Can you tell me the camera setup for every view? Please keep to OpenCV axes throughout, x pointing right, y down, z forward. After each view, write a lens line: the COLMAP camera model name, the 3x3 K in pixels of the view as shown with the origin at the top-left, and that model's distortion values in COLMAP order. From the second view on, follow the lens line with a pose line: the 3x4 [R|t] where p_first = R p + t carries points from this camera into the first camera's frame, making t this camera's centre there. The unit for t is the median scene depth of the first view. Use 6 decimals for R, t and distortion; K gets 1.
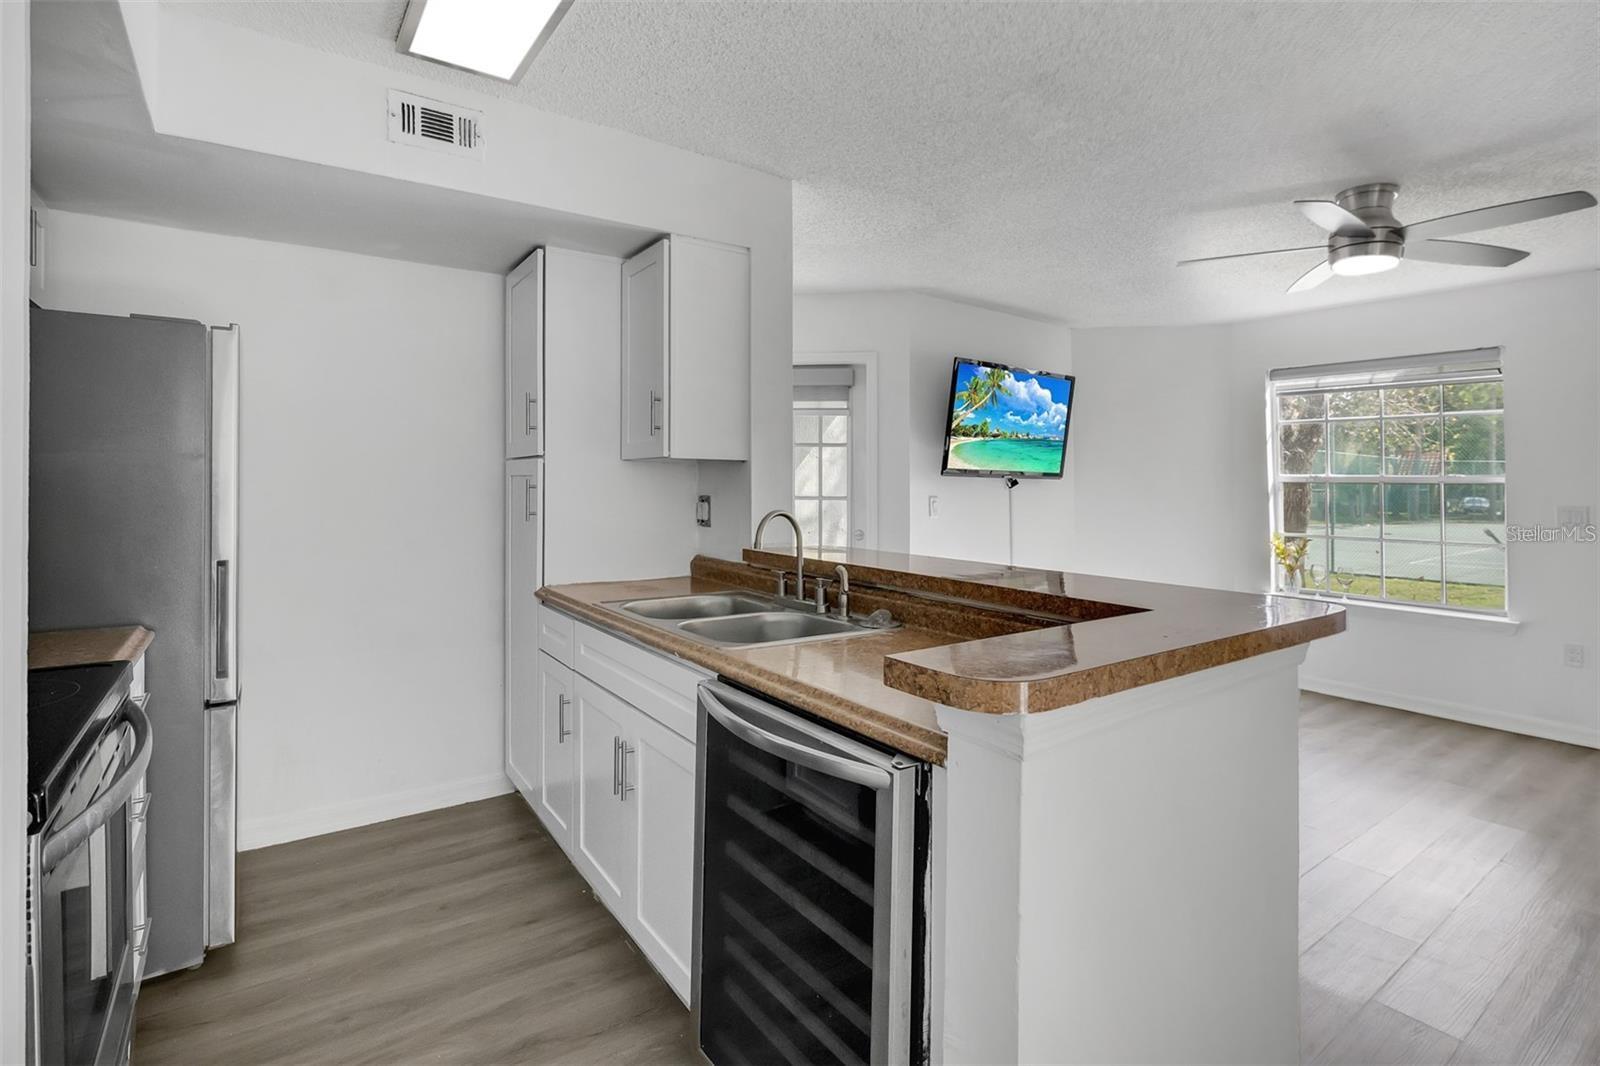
lens RADIAL K [[753.6, 0, 788.3], [0, 753.6, 469.2], [0, 0, 1]] dist [-0.025599, 0.000916]
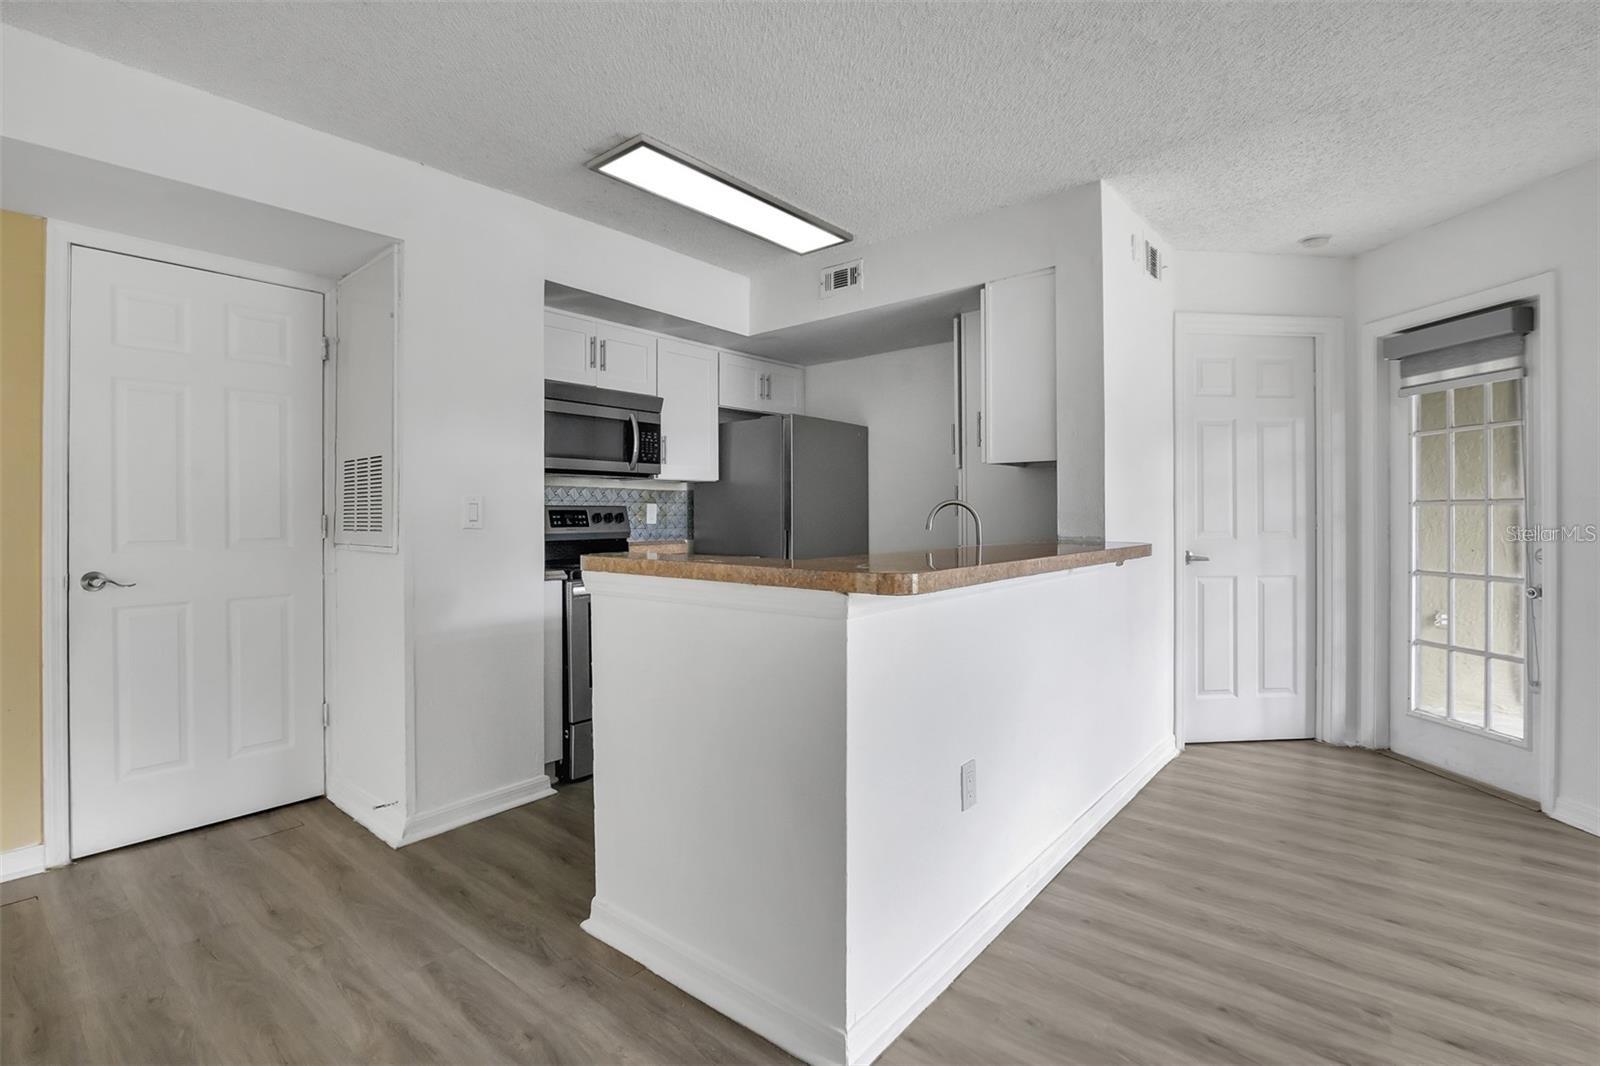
lens RADIAL K [[748.0, 0, 787.9], [0, 748.0, 512.1], [0, 0, 1]] dist [-0.015105, -0.001244]
pose [[0.261585, -0.009741, -0.965131, 0.871061], [0.025524, 0.999669, -0.003172, 0.056078], [0.964843, -0.023805, 0.261747, 0.325706]]
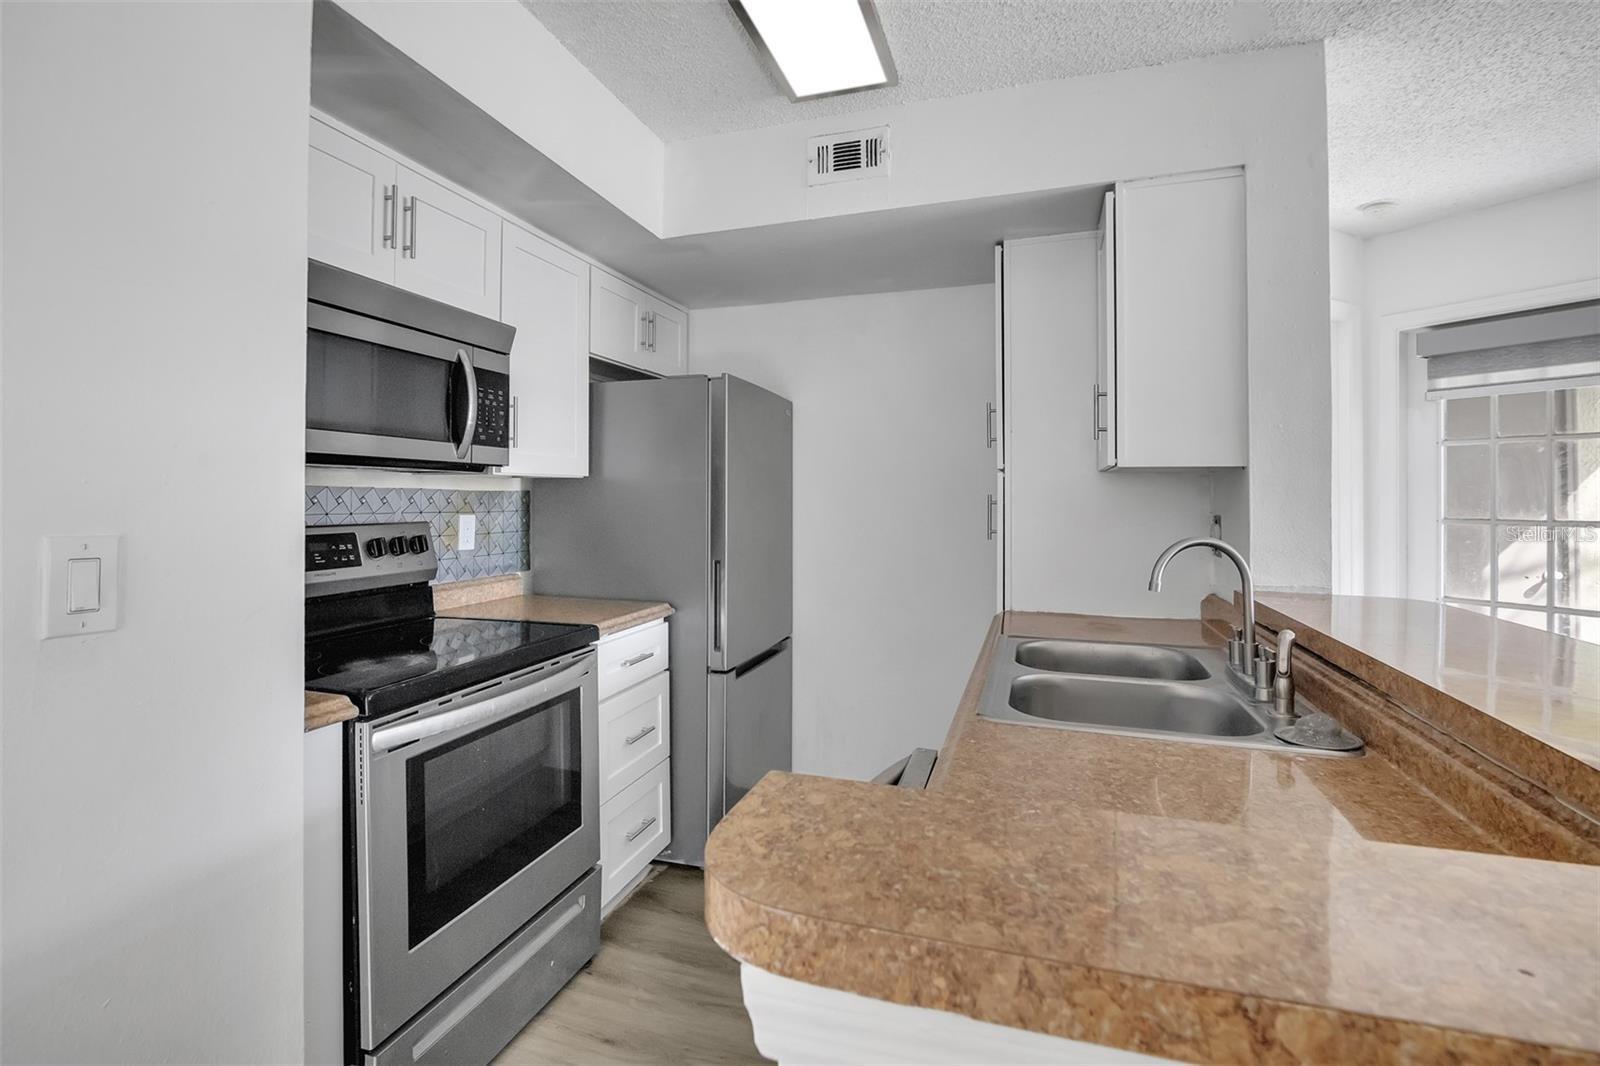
lens RADIAL K [[743.2, 0, 792.3], [0, 743.2, 494.2], [0, 0, 1]] dist [-0.022003, 0.000303]
pose [[0.602569, -0.007826, -0.798028, 0.233805], [0.016347, 0.999863, 0.002538, 0.005816], [0.797899, -0.014574, 0.602615, 0.236750]]
